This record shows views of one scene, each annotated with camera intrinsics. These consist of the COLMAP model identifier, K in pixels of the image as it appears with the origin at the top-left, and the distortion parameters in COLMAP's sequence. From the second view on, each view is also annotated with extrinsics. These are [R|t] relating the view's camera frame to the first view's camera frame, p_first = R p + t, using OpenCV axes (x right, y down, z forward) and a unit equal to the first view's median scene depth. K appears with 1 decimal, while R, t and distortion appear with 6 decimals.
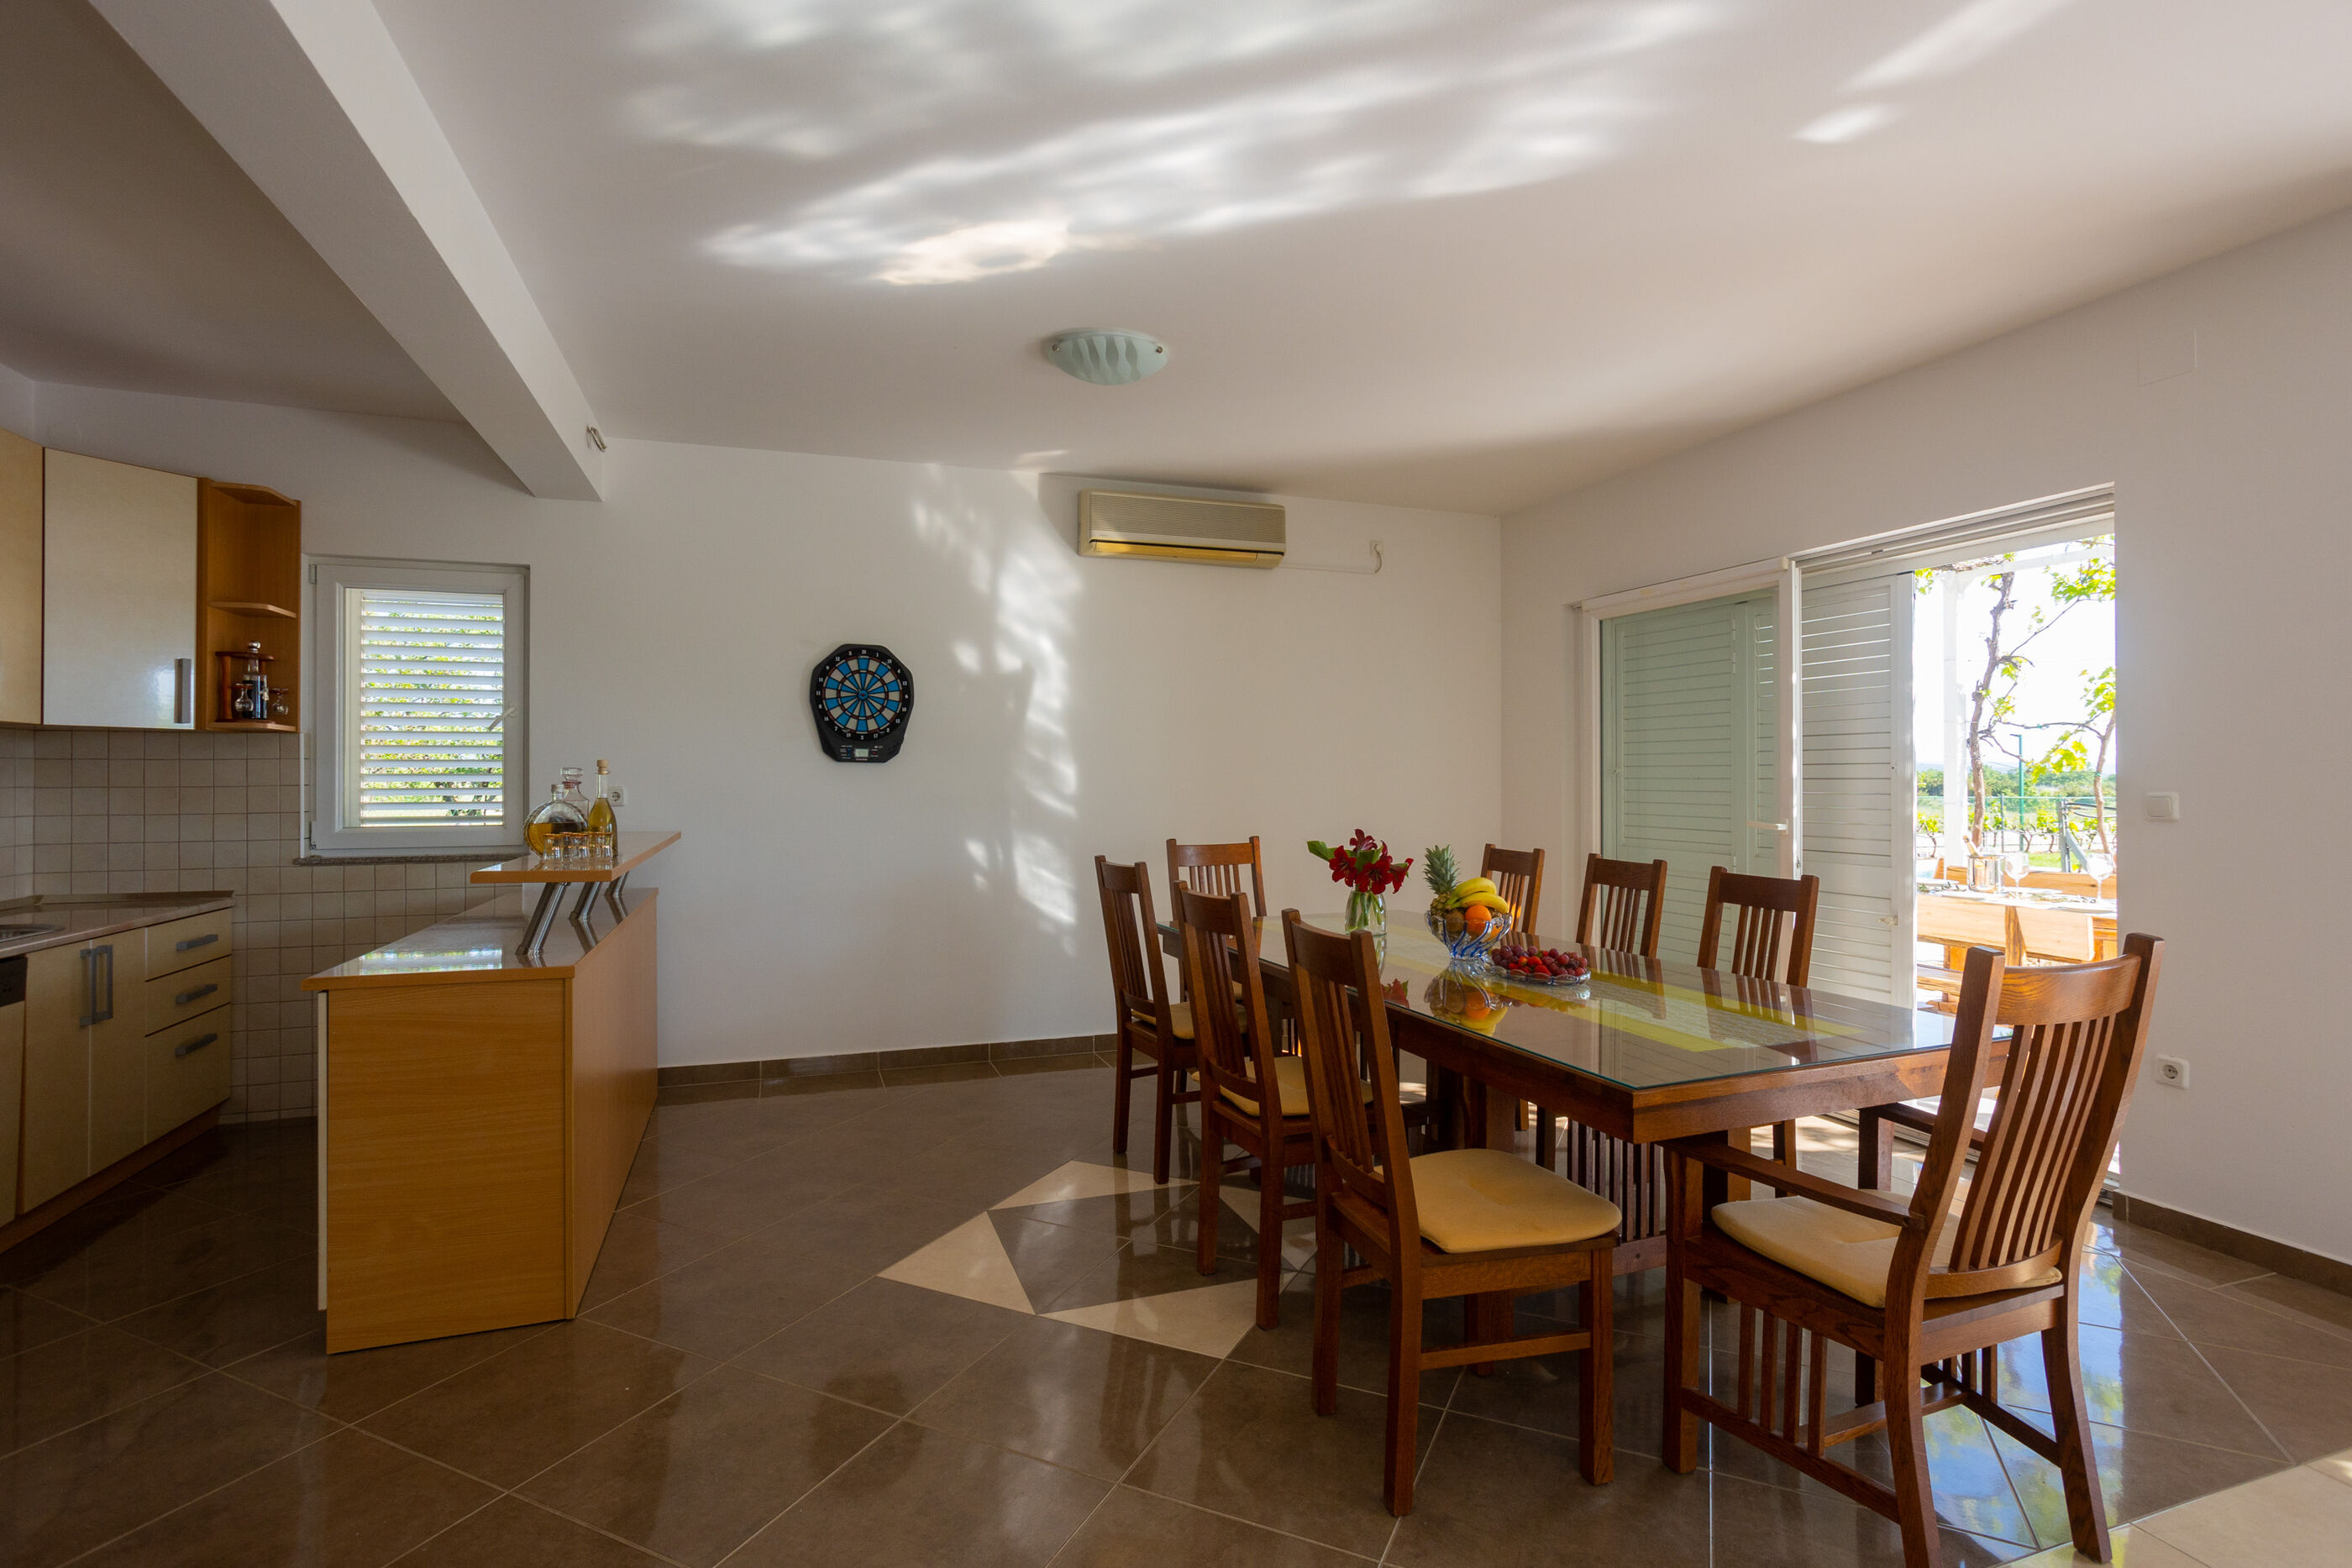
lens RADIAL K [[1154.4, 0, 1140.5], [0, 1154.4, 773.3], [0, 0, 1]] dist [-0.043047, 0.012873]
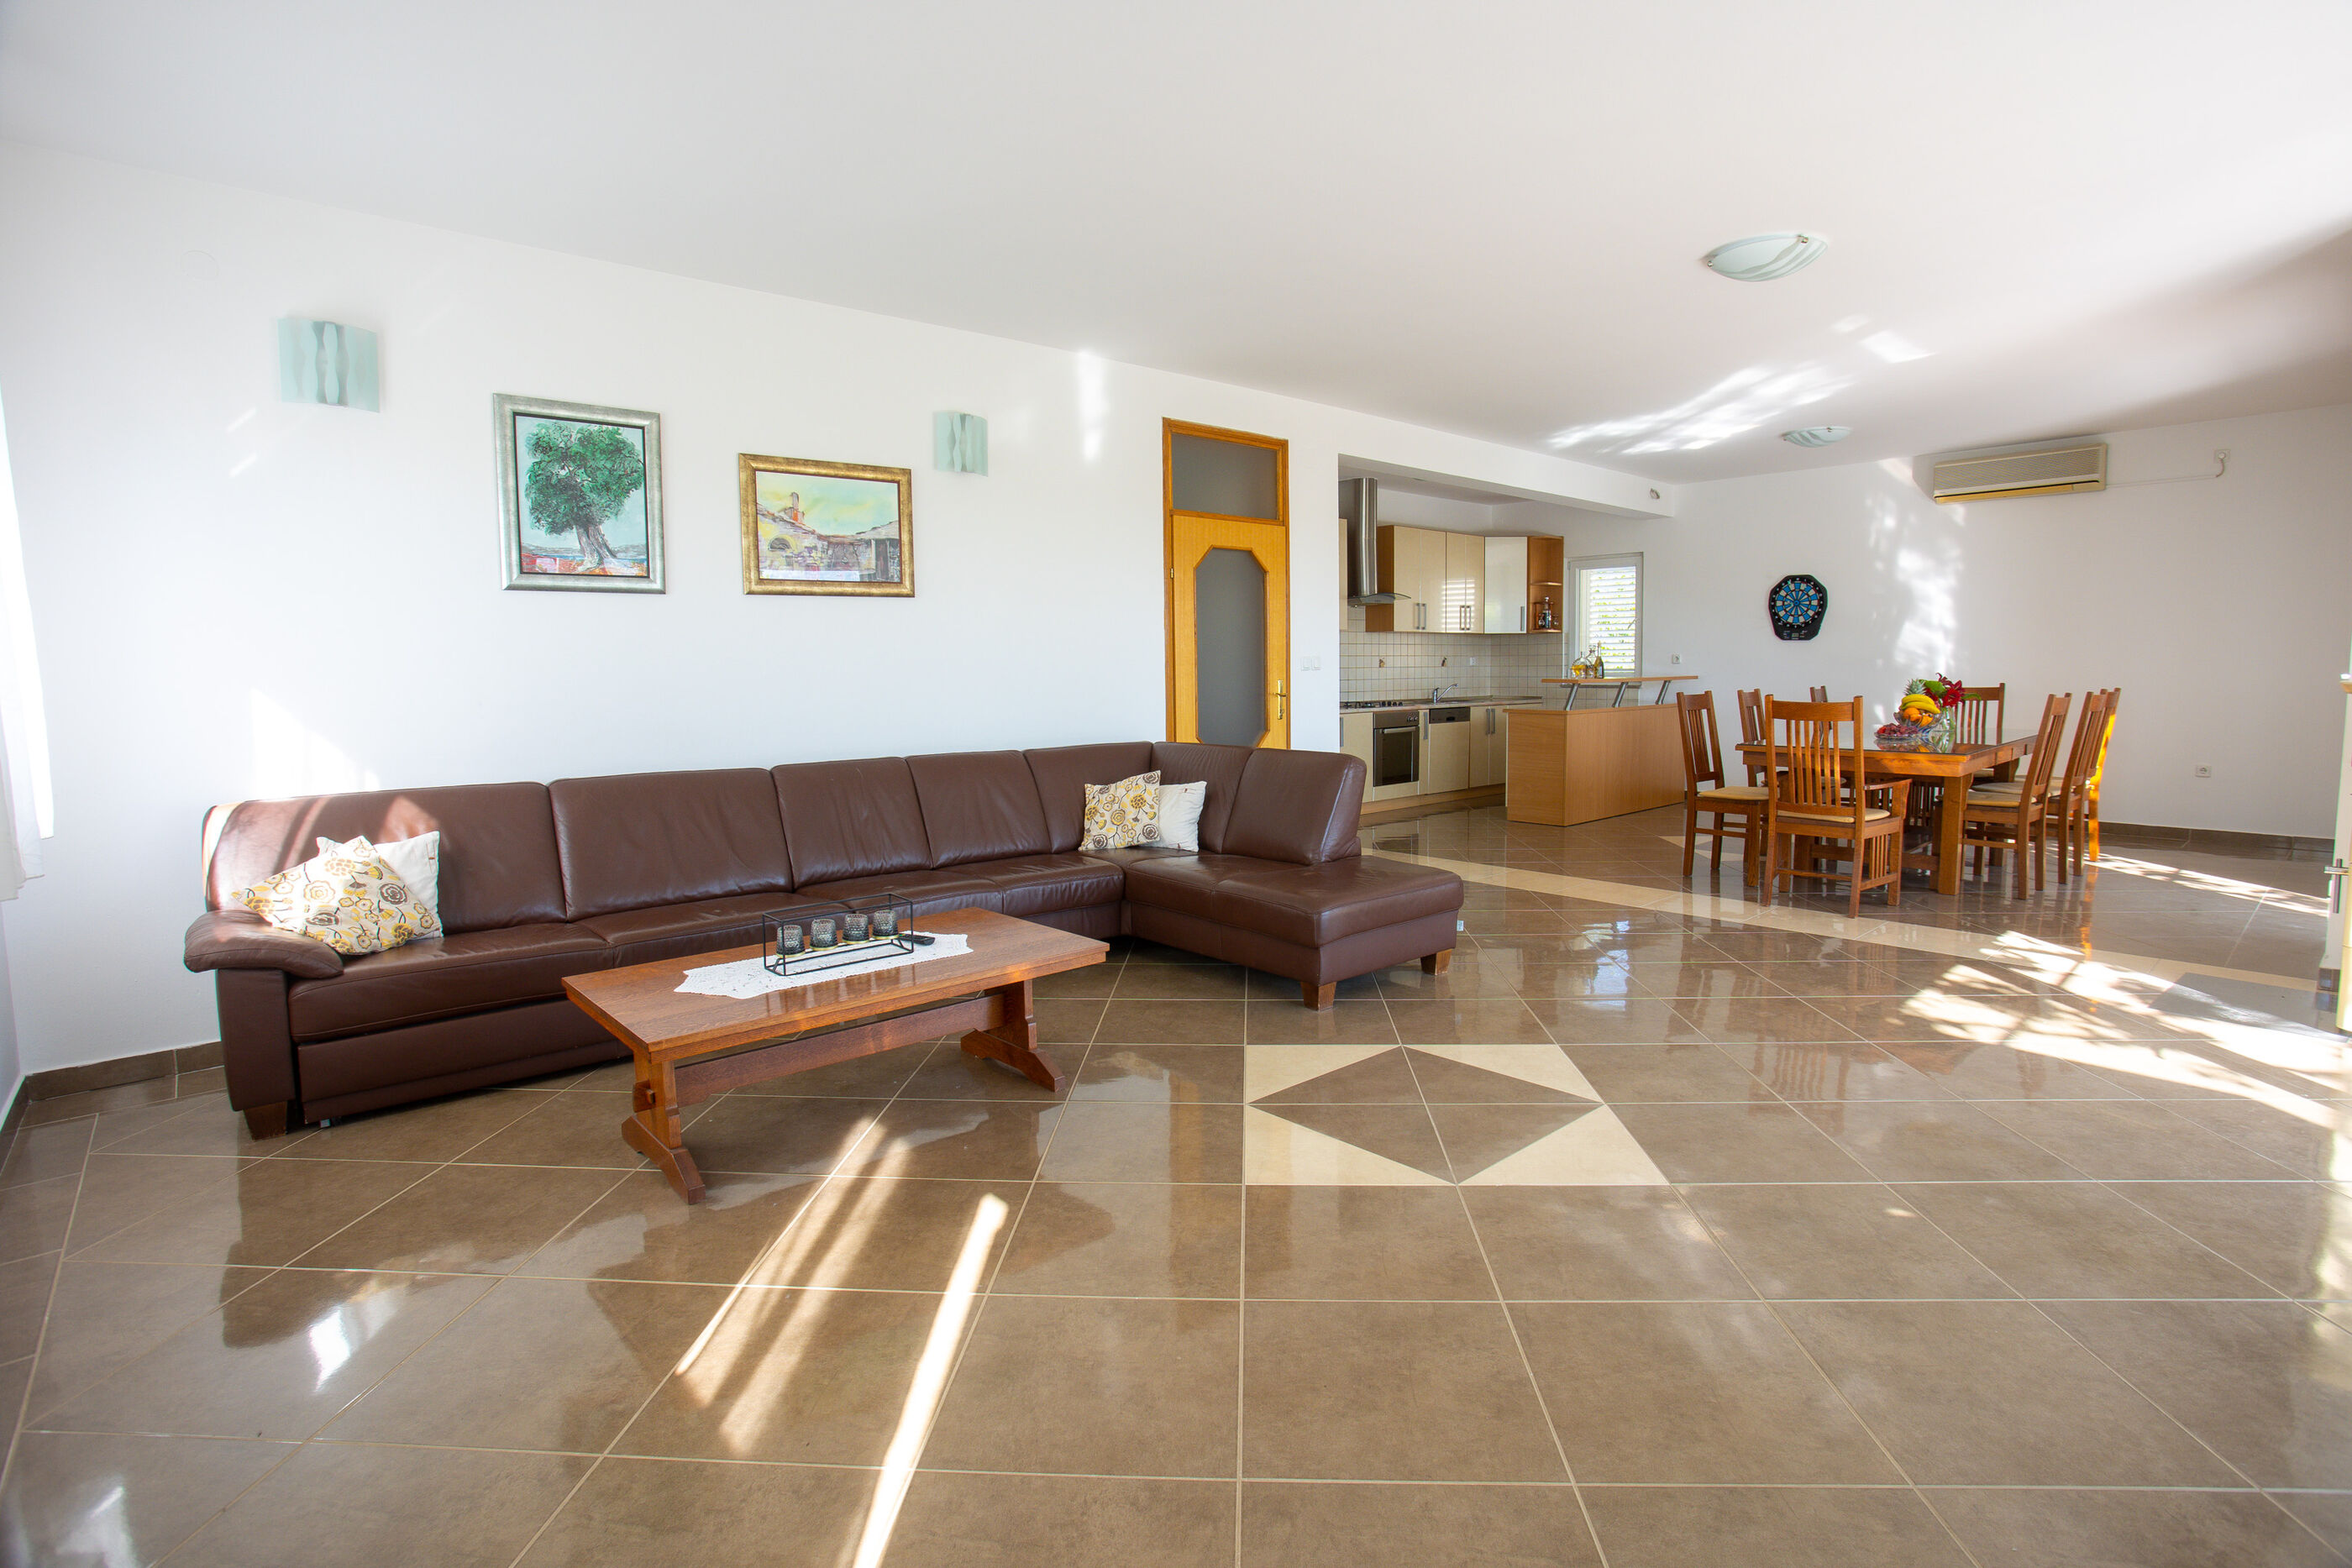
lens RADIAL K [[1154.4, 0, 1194.3], [0, 1154.4, 769.0], [0, 0, 1]] dist [-0.043047, 0.012873]
pose [[0.380980, 0.077955, -0.921291, 1.083377], [0.006928, 0.996171, 0.087156, 0.029674], [0.924557, -0.039588, 0.378981, -0.577490]]
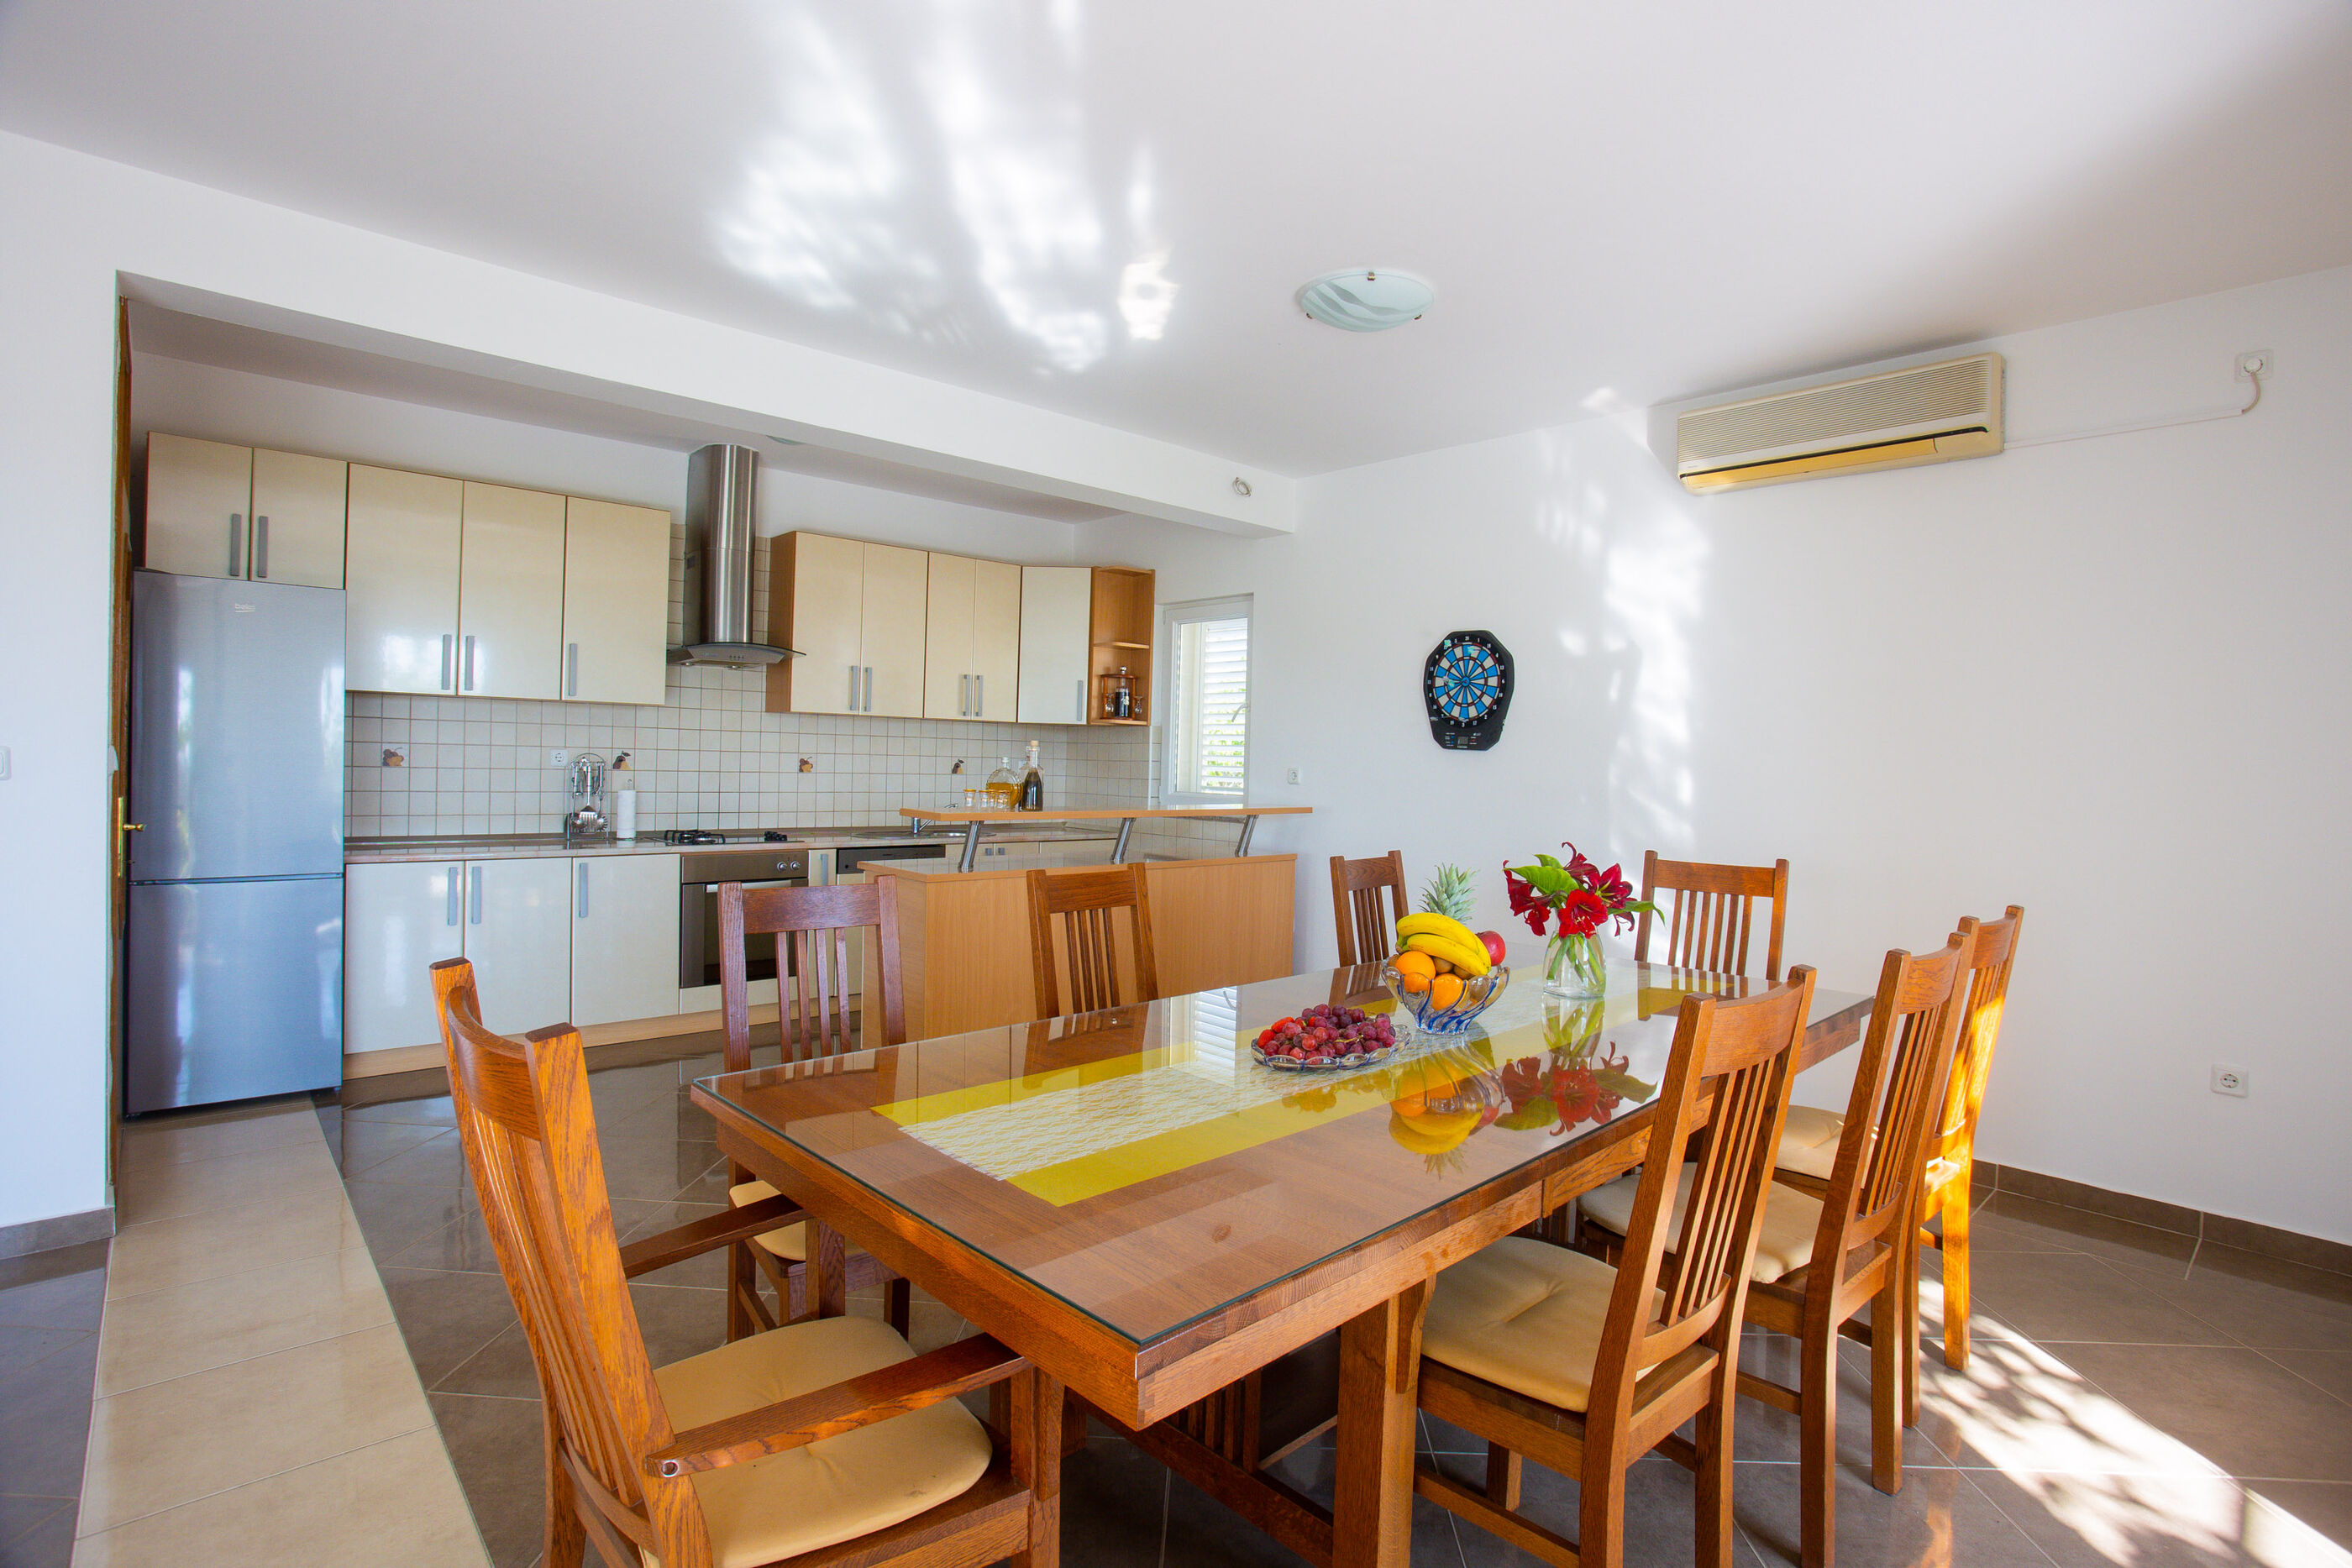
lens RADIAL K [[1154.4, 0, 1177.5], [0, 1154.4, 771.3], [0, 0, 1]] dist [-0.043047, 0.012873]
pose [[0.385088, 0.022755, -0.922599, 0.590155], [-0.027931, 0.999525, 0.012994, 0.003587], [0.922457, 0.020765, 0.385541, 0.386734]]
